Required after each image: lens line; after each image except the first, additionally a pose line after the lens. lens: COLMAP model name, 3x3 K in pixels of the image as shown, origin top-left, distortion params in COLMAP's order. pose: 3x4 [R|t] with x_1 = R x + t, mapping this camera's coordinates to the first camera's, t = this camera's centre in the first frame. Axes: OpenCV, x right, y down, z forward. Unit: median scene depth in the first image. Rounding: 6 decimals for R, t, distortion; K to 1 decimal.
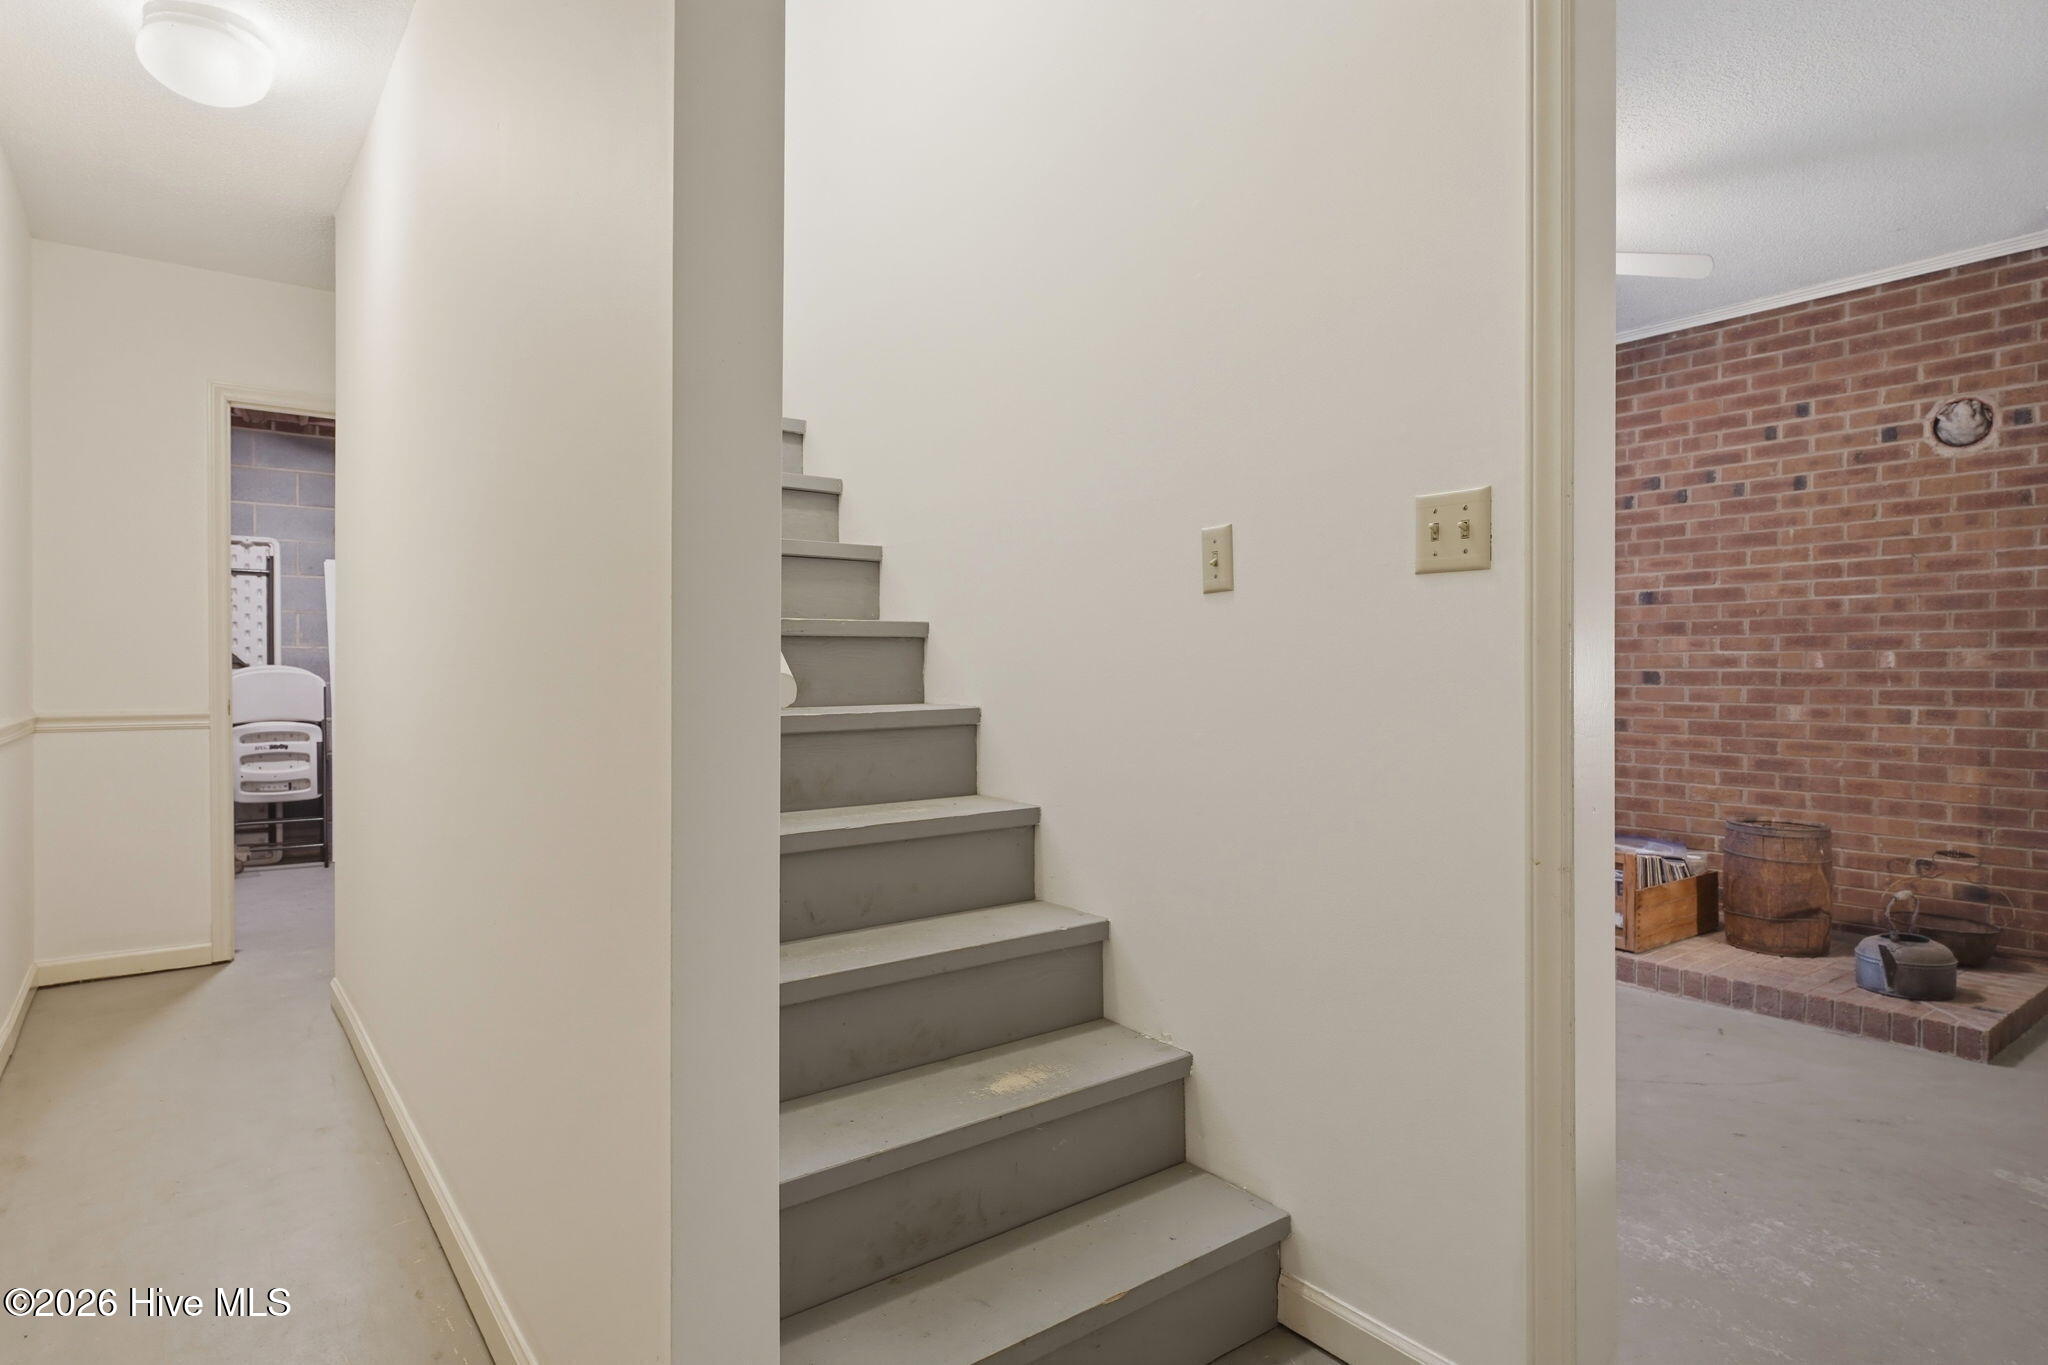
lens RADIAL K [[1112.4, 0, 1026.7], [0, 1112.4, 674.9], [0, 0, 1]] dist [-0.001053, 0.001417]
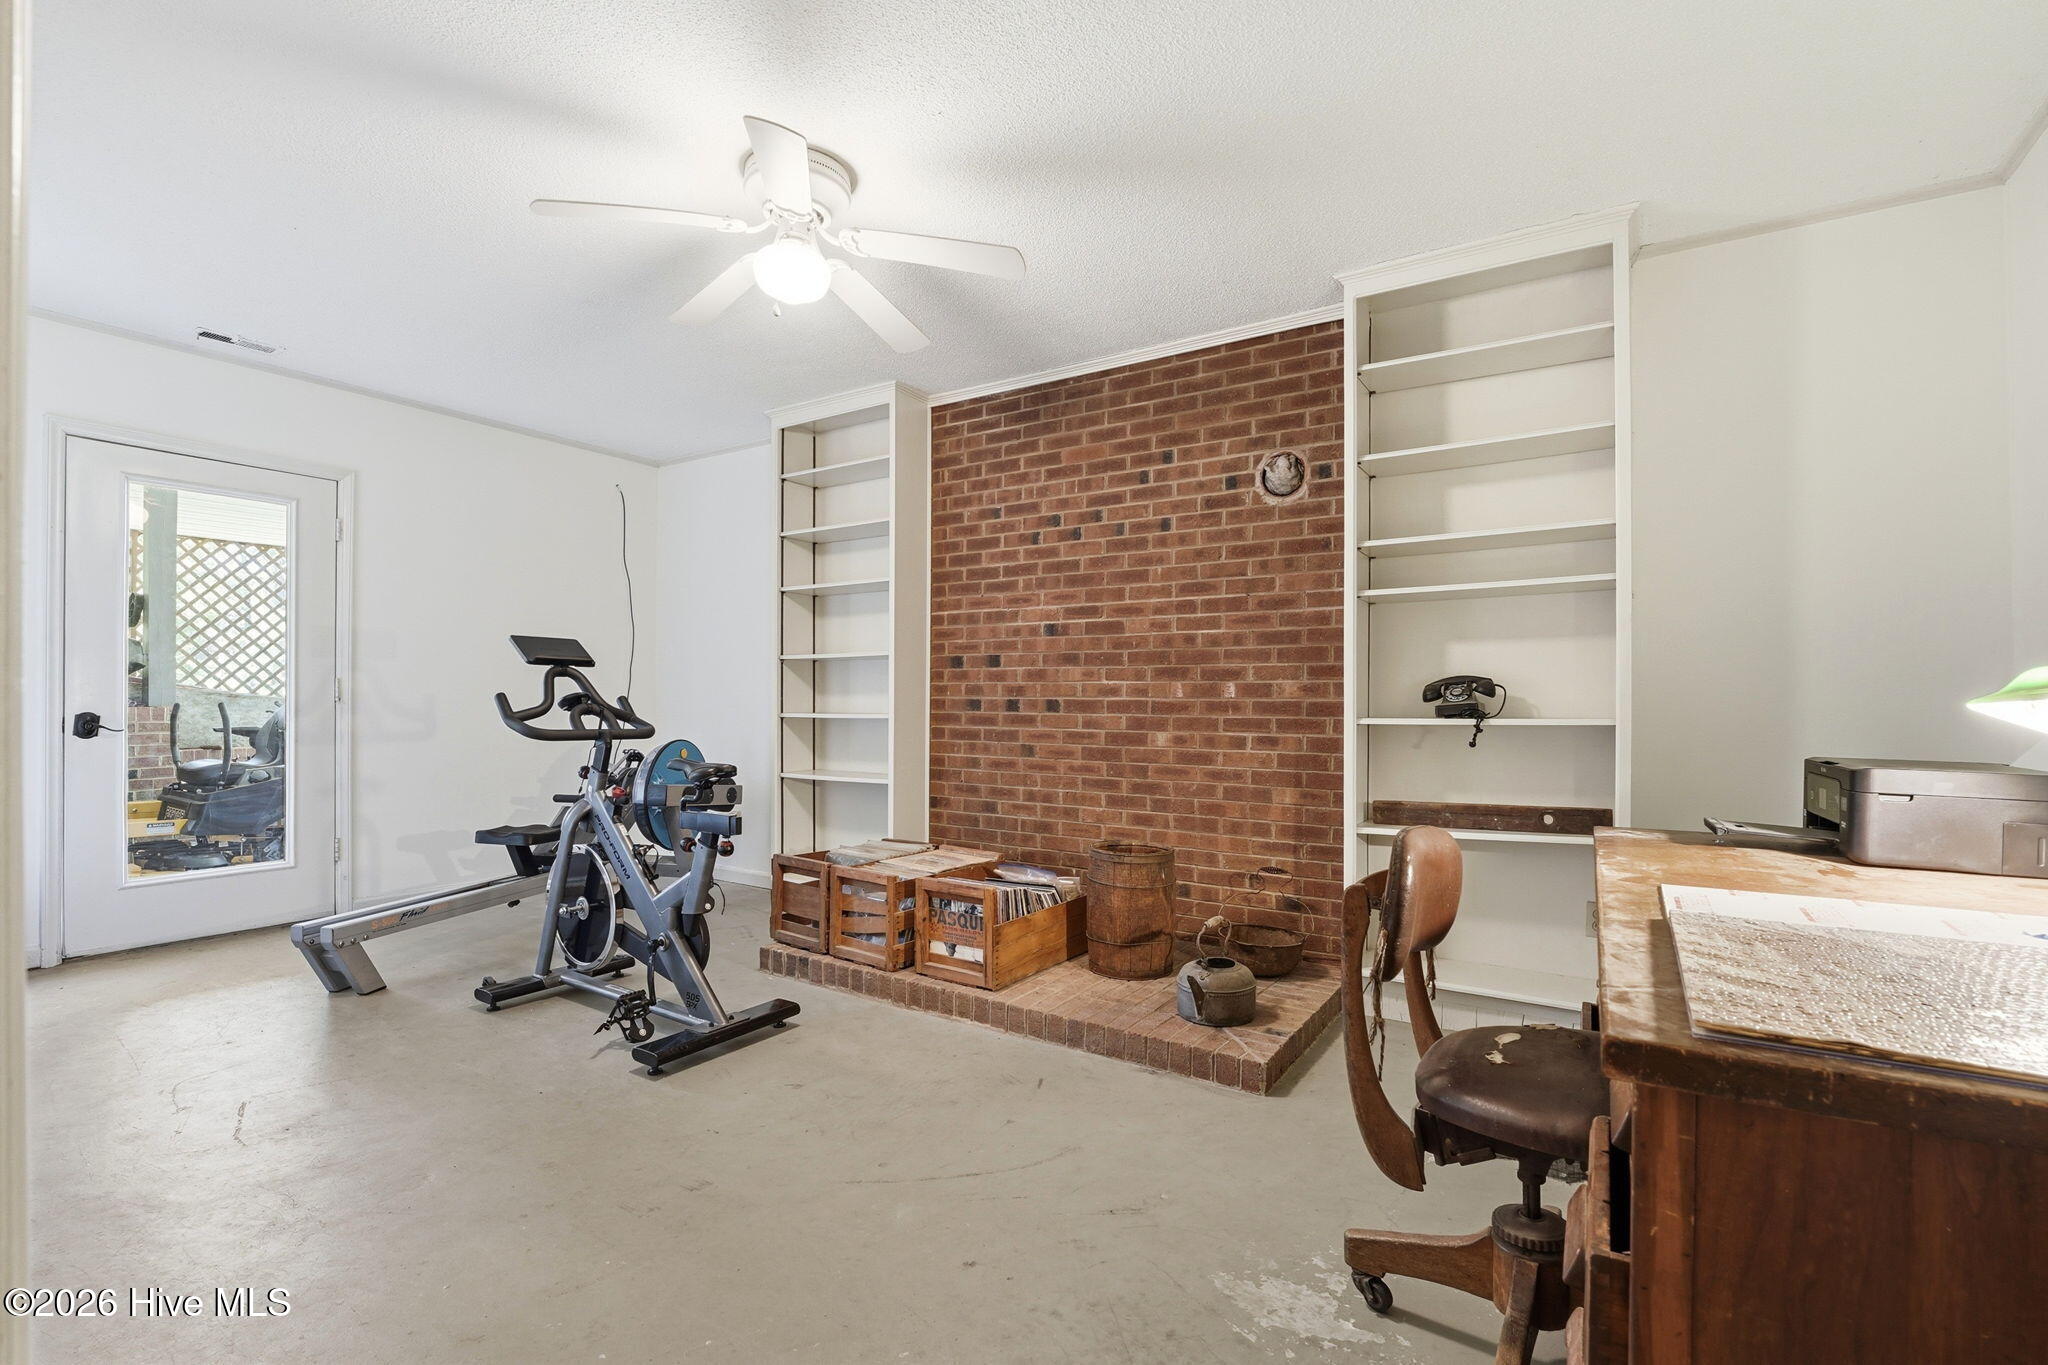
lens RADIAL K [[940.6, 0, 1018.8], [0, 940.6, 690.6], [0, 0, 1]] dist [-0.004963, 0.000982]
pose [[0.943235, 0.006066, 0.332071, 0.280665], [-0.003334, 0.999956, -0.008795, -0.004407], [-0.332109, 0.007189, 0.943213, 0.207215]]
